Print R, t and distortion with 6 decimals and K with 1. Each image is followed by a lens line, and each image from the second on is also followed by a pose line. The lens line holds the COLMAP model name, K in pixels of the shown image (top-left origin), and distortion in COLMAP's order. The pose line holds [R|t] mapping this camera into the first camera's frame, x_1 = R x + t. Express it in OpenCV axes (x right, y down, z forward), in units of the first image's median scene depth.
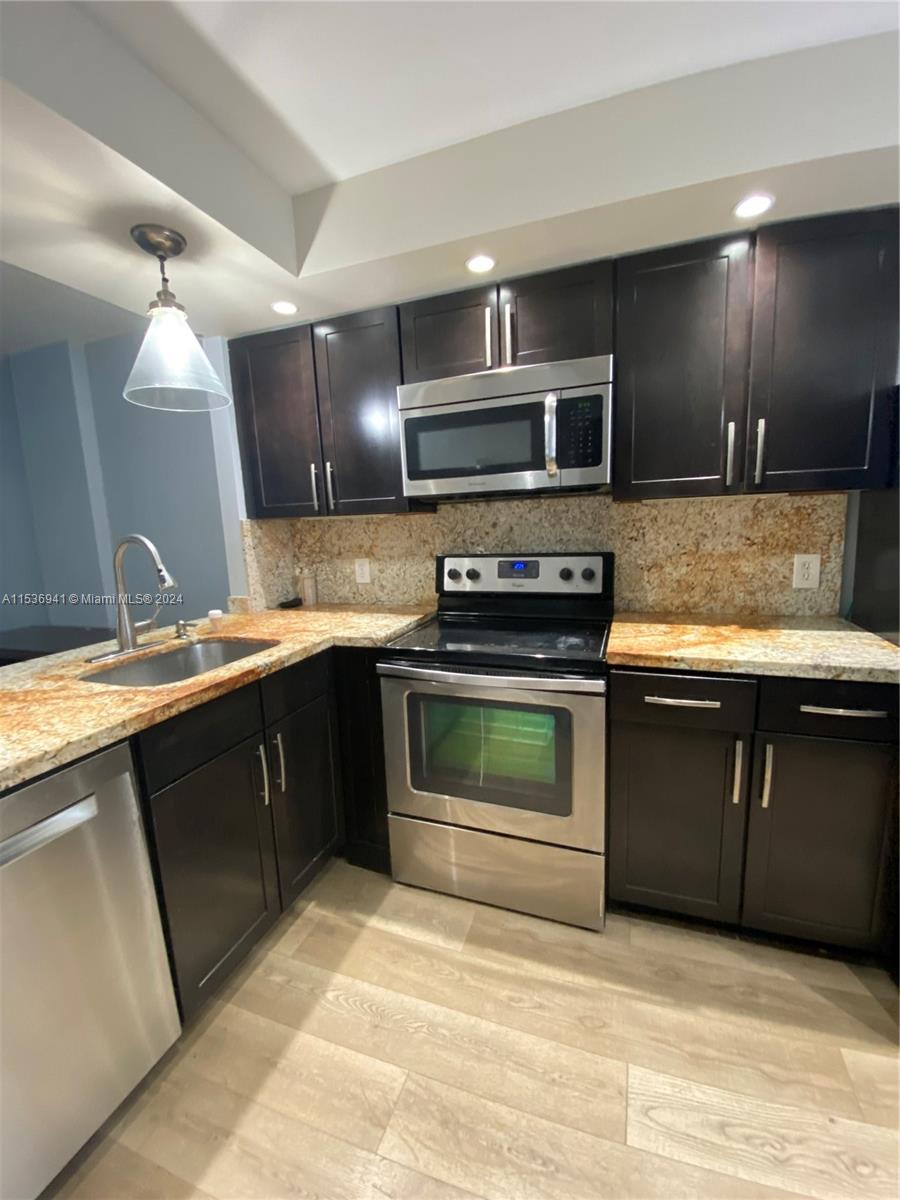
lens RADIAL K [[481.2, 0, 450.0], [0, 481.2, 600.0], [0, 0, 1]] dist [0.036167, -0.028882]
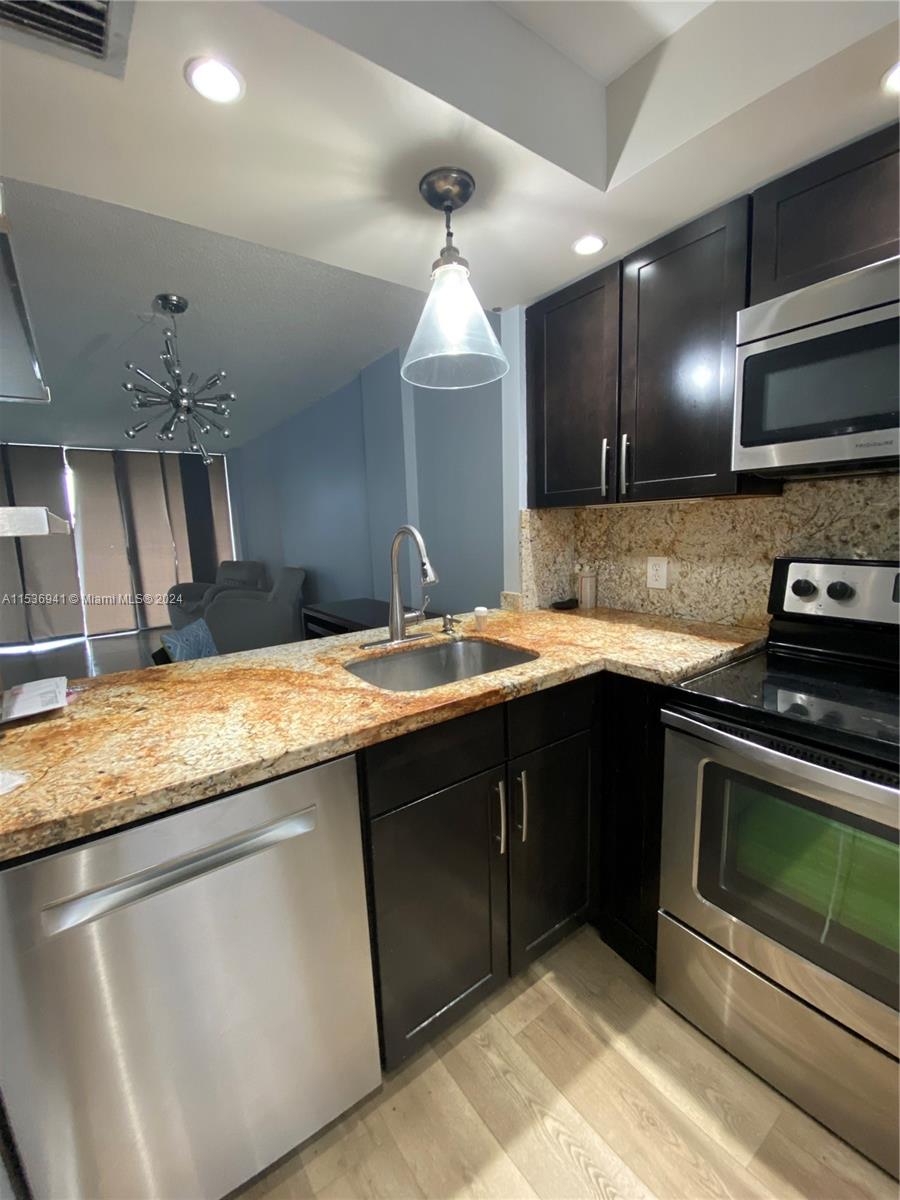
lens RADIAL K [[481.2, 0, 450.0], [0, 481.2, 600.0], [0, 0, 1]] dist [0.036167, -0.028882]
pose [[0.827254, 0.097291, -0.553340, -0.028729], [-0.086026, 0.995213, 0.046372, -0.033550], [0.555203, 0.009240, 0.831664, 0.224068]]
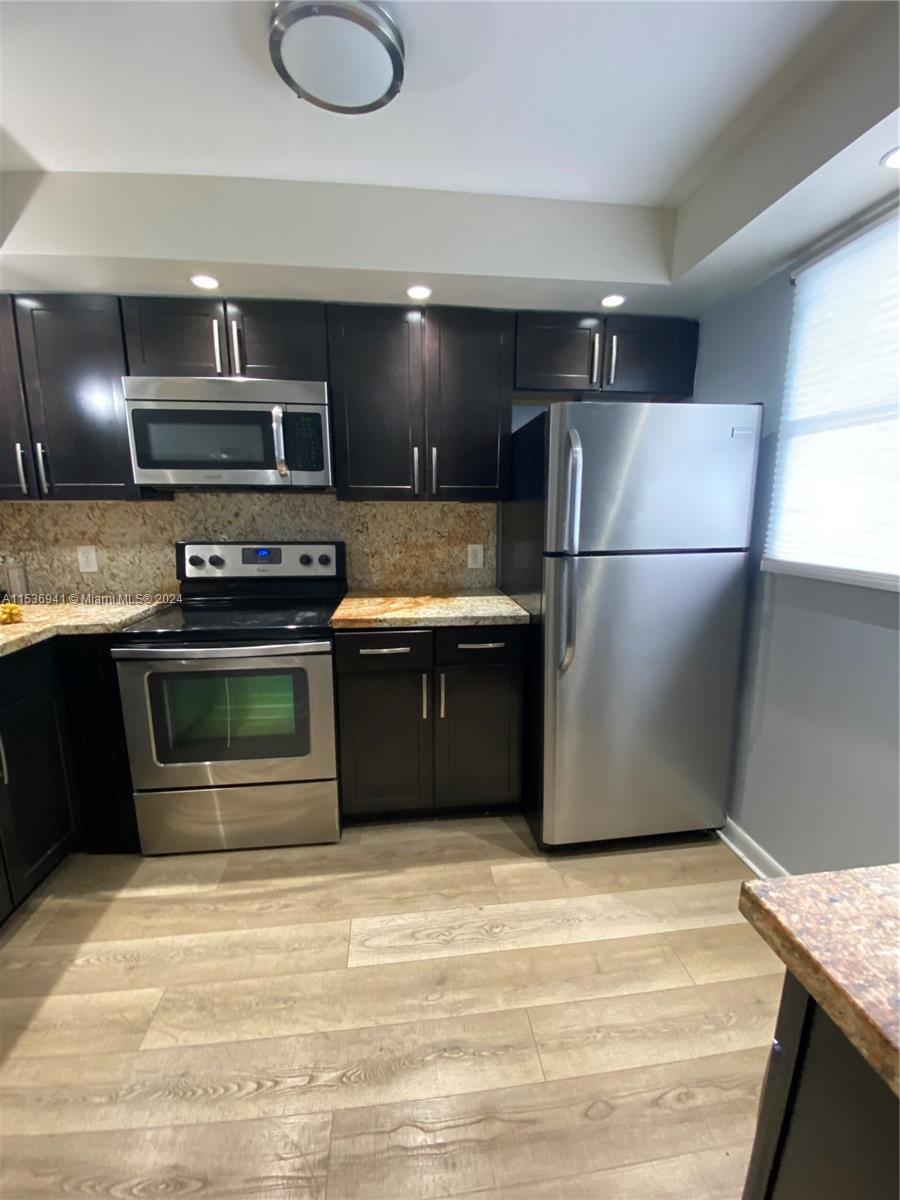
lens RADIAL K [[489.6, 0, 451.7], [0, 489.6, 597.7], [0, 0, 1]] dist [0.020318, -0.022398]
pose [[0.893754, -0.043988, 0.446396, 0.031304], [0.038336, 0.999029, 0.021689, 0.030178], [-0.446917, -0.002271, 0.894573, -0.249257]]
